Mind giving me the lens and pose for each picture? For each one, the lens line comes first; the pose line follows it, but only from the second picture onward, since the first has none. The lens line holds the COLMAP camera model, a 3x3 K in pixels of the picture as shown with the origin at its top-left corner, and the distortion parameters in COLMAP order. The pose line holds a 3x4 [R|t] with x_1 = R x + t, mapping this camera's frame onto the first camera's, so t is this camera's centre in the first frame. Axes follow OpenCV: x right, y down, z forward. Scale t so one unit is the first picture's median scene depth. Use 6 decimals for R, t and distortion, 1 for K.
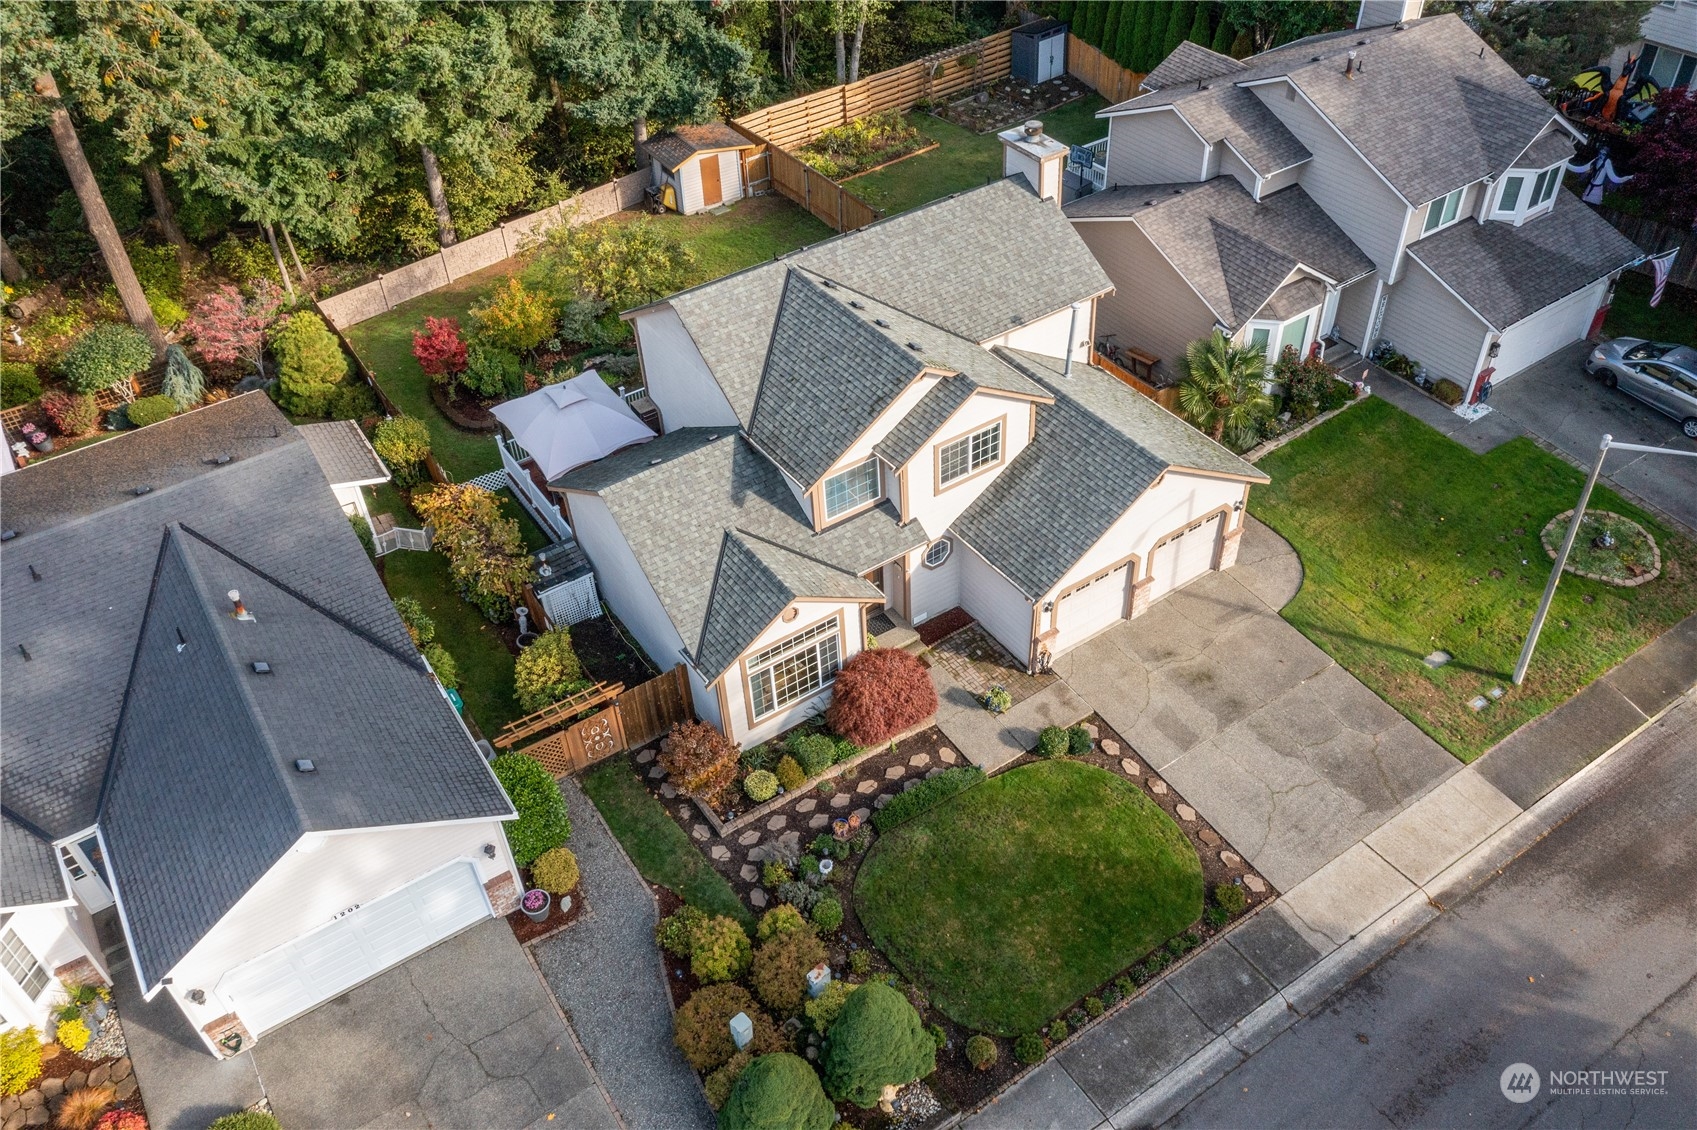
lens RADIAL K [[1352.1, 0, 848.5], [0, 1352.1, 565.0], [0, 0, 1]] dist [0.004010, 0.002873]
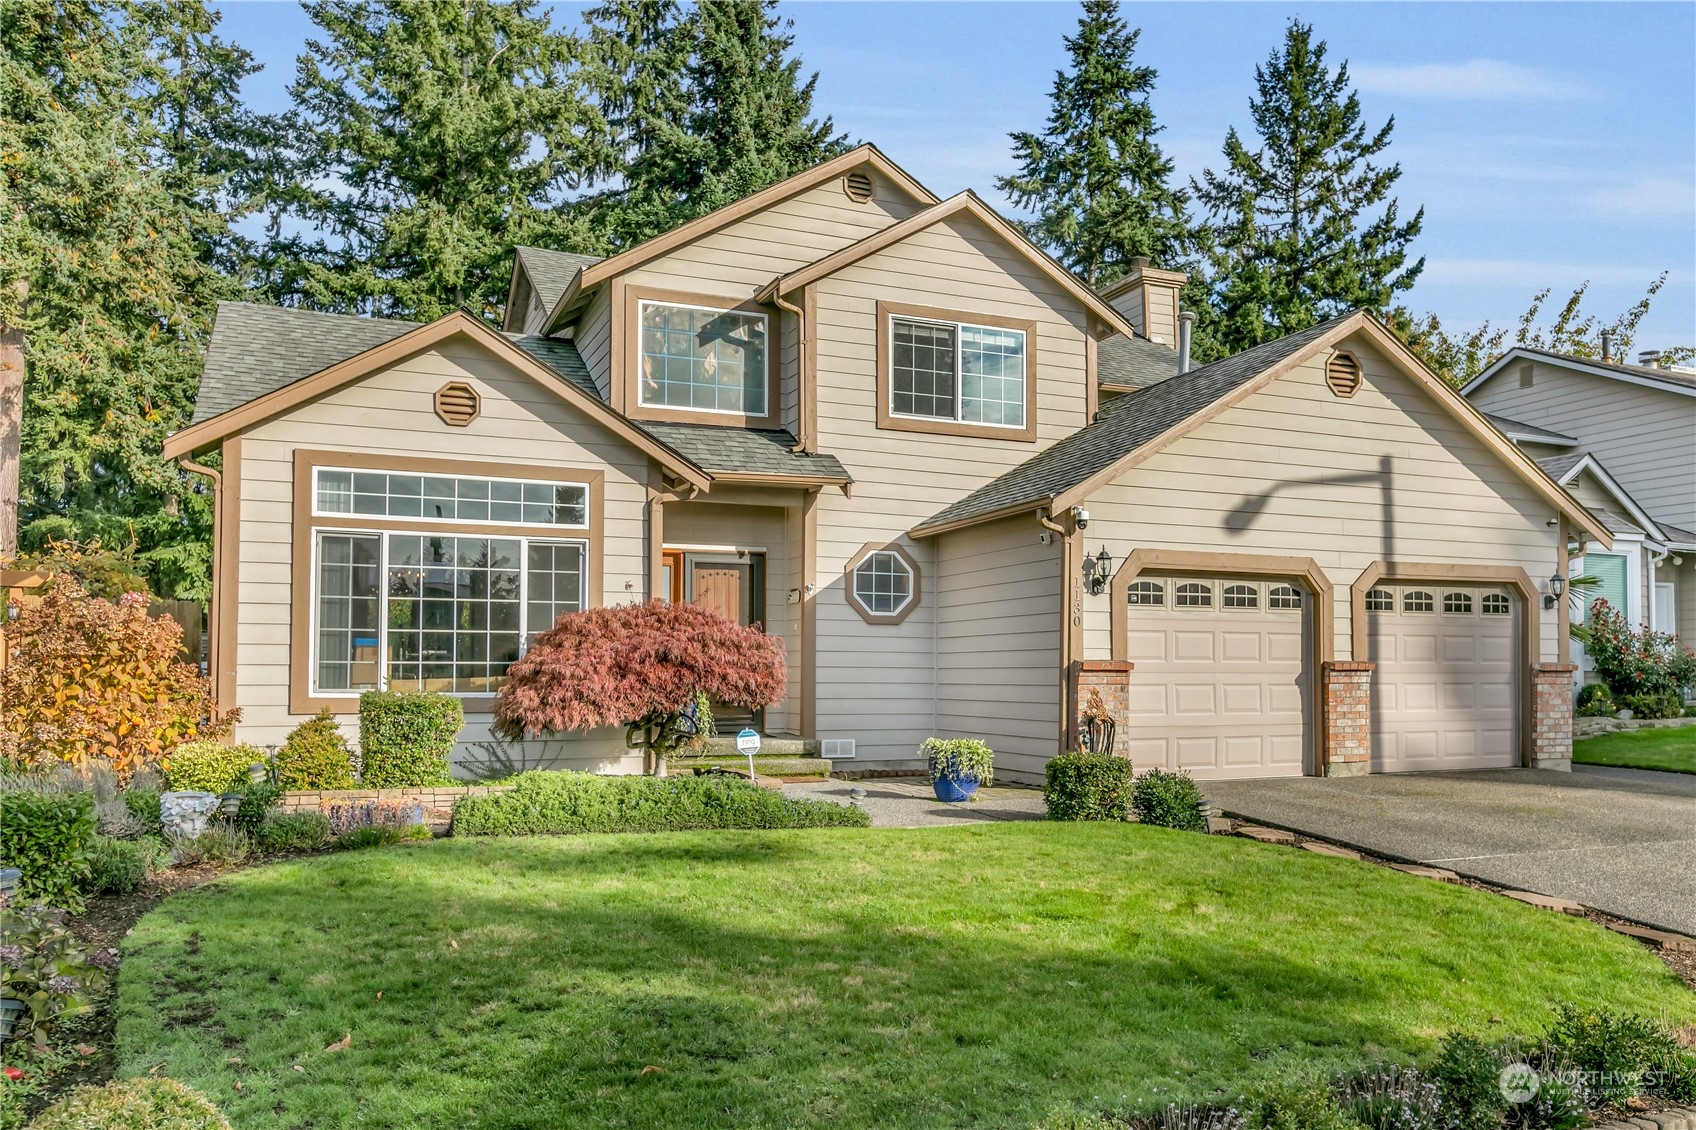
lens RADIAL K [[1295.5, 0, 889.9], [0, 1295.5, 639.6], [0, 0, 1]] dist [0.001432, 0.001377]
pose [[0.983998, 0.041930, -0.173176, 0.152873], [-0.148448, 0.730458, -0.666630, 0.318014], [0.098546, 0.681670, 0.724993, 0.714280]]
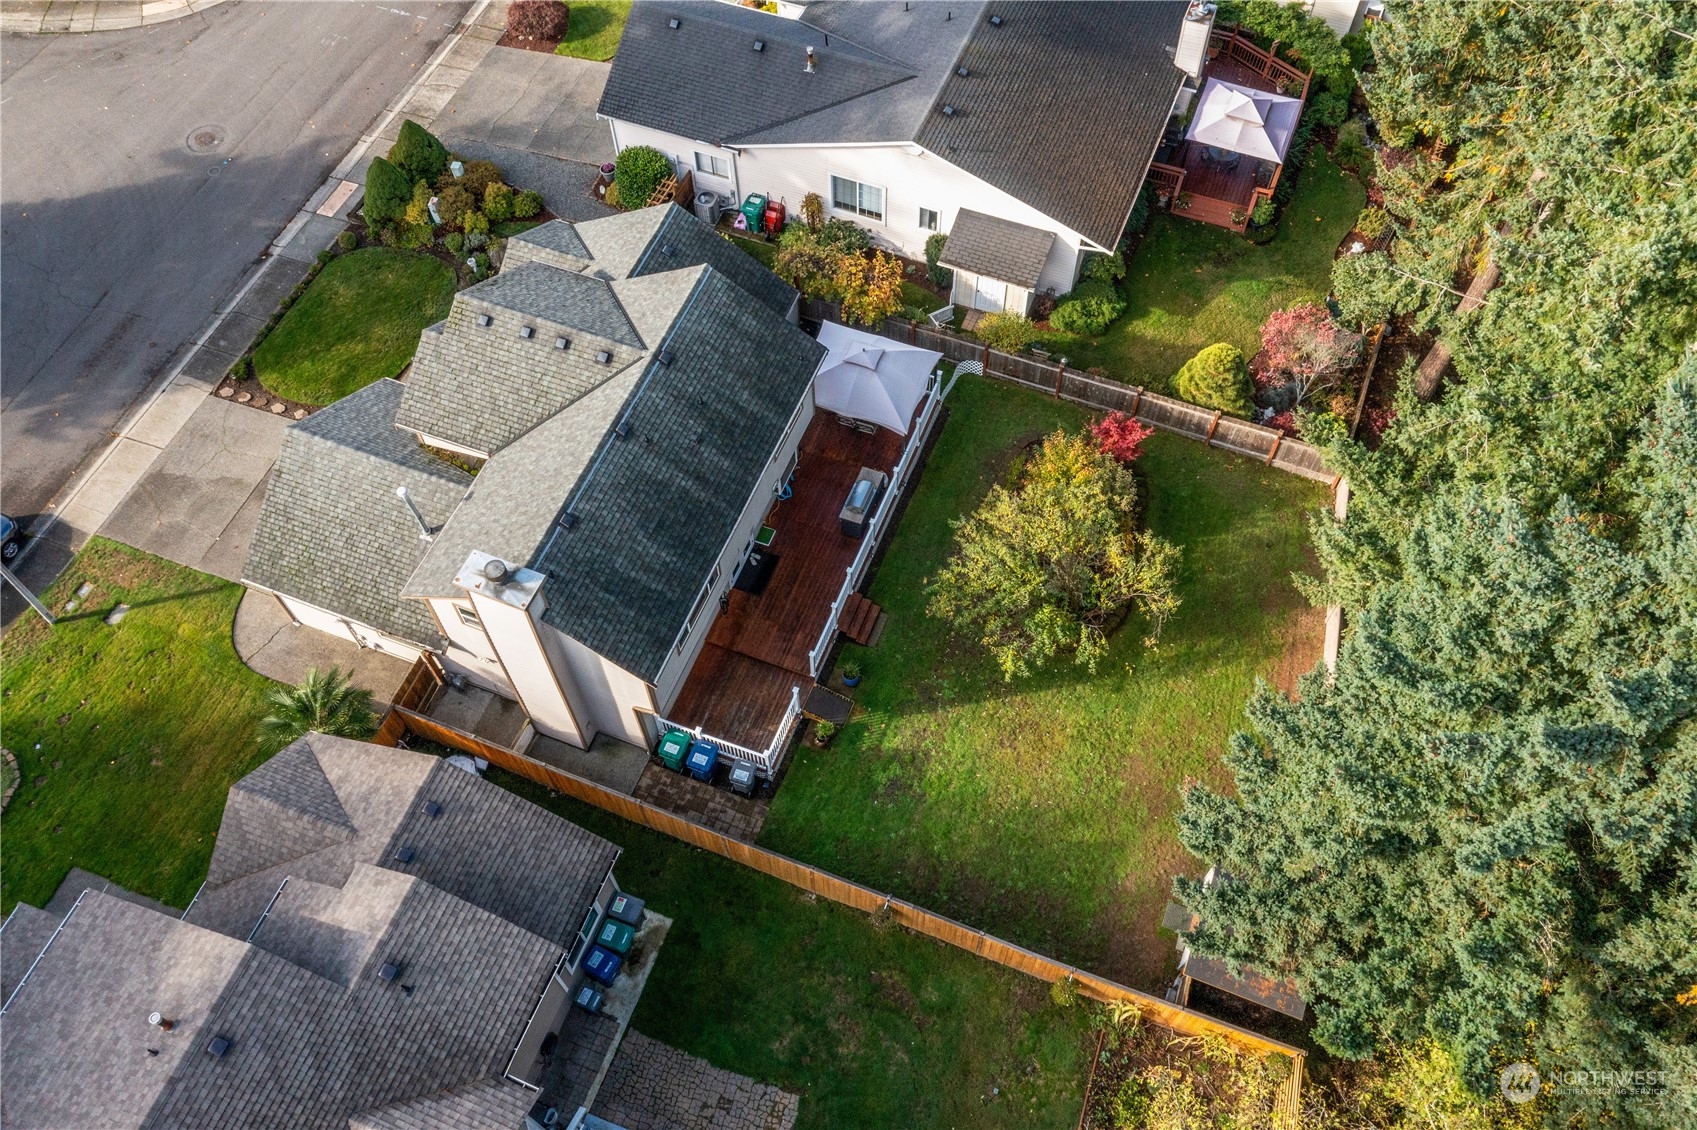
lens RADIAL K [[1352.1, 0, 848.5], [0, 1352.1, 565.0], [0, 0, 1]] dist [0.004010, 0.002873]
pose [[-0.819533, 0.516421, -0.248344, 0.183221], [-0.340989, -0.091189, 0.935634, -1.333030], [0.460535, 0.851466, 0.250826, 0.996991]]
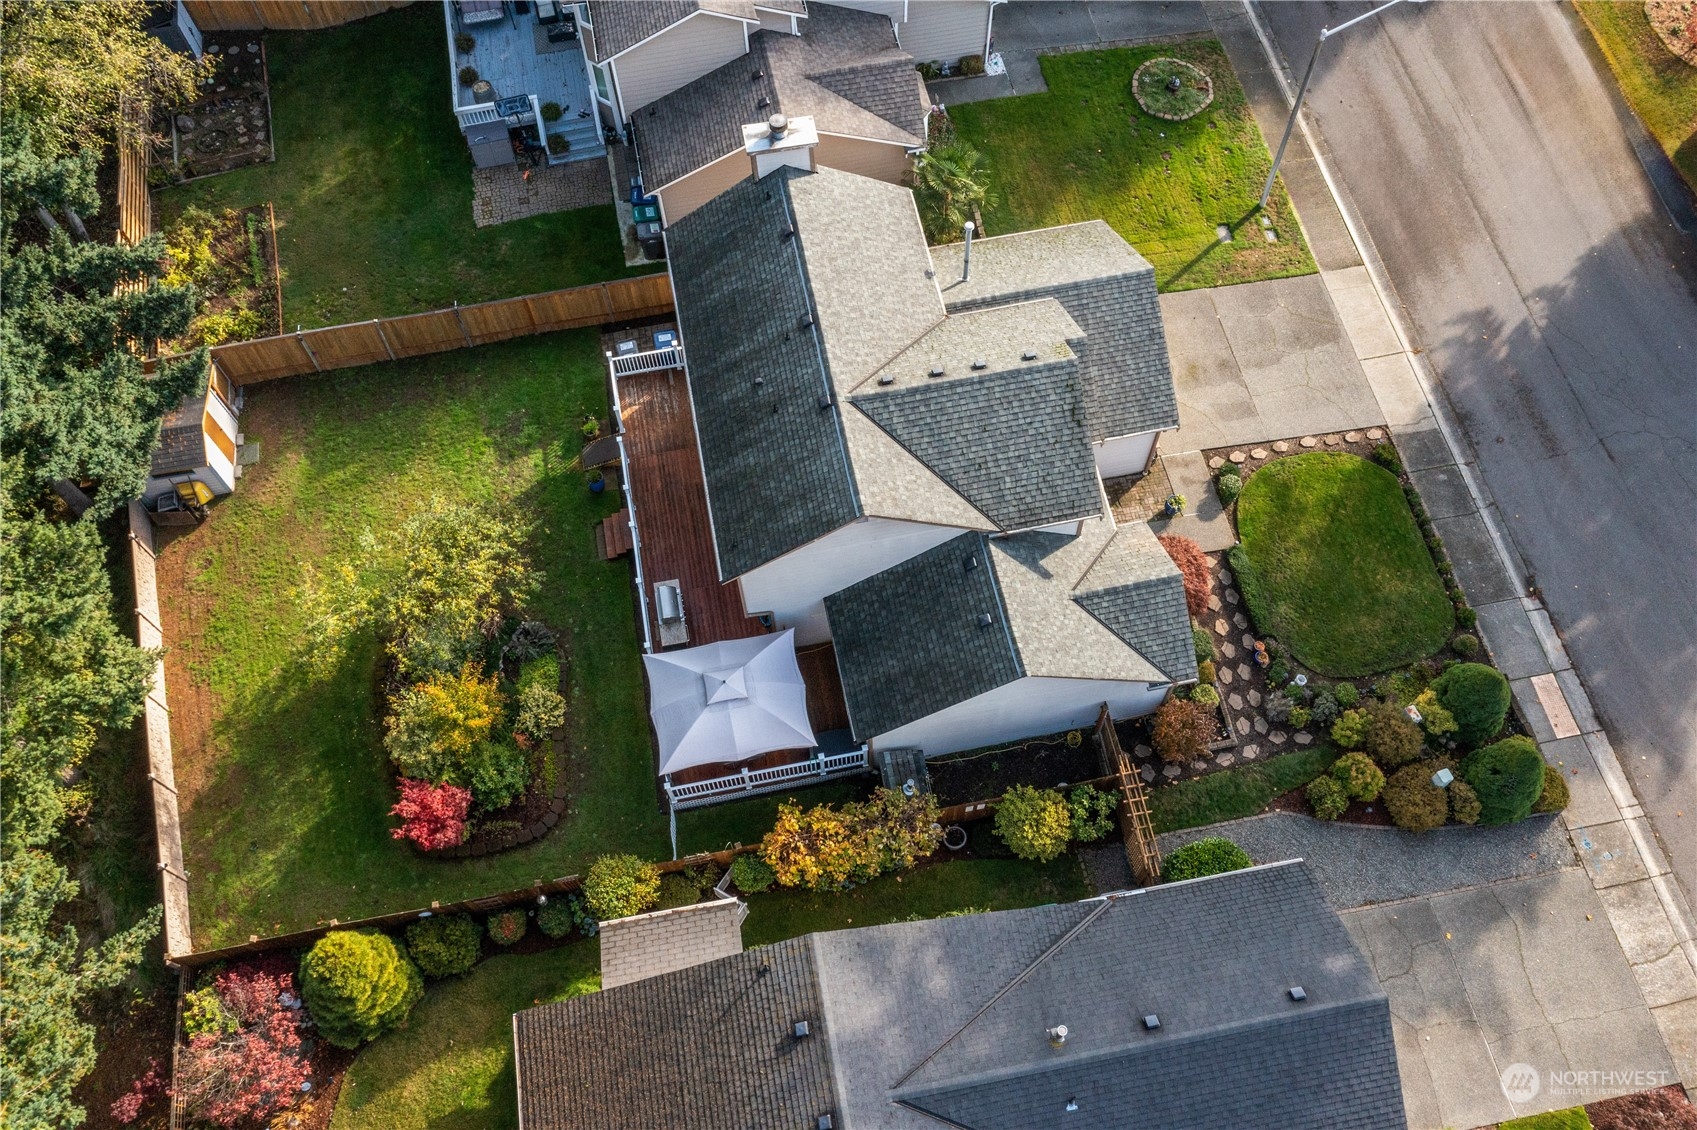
lens RADIAL K [[1352.1, 0, 848.5], [0, 1352.1, 565.0], [0, 0, 1]] dist [0.004010, 0.002873]
pose [[0.387826, -0.798290, 0.460786, -0.610104], [0.613456, 0.596661, 0.517366, -0.680657], [-0.687941, 0.082024, 0.721116, 0.329997]]
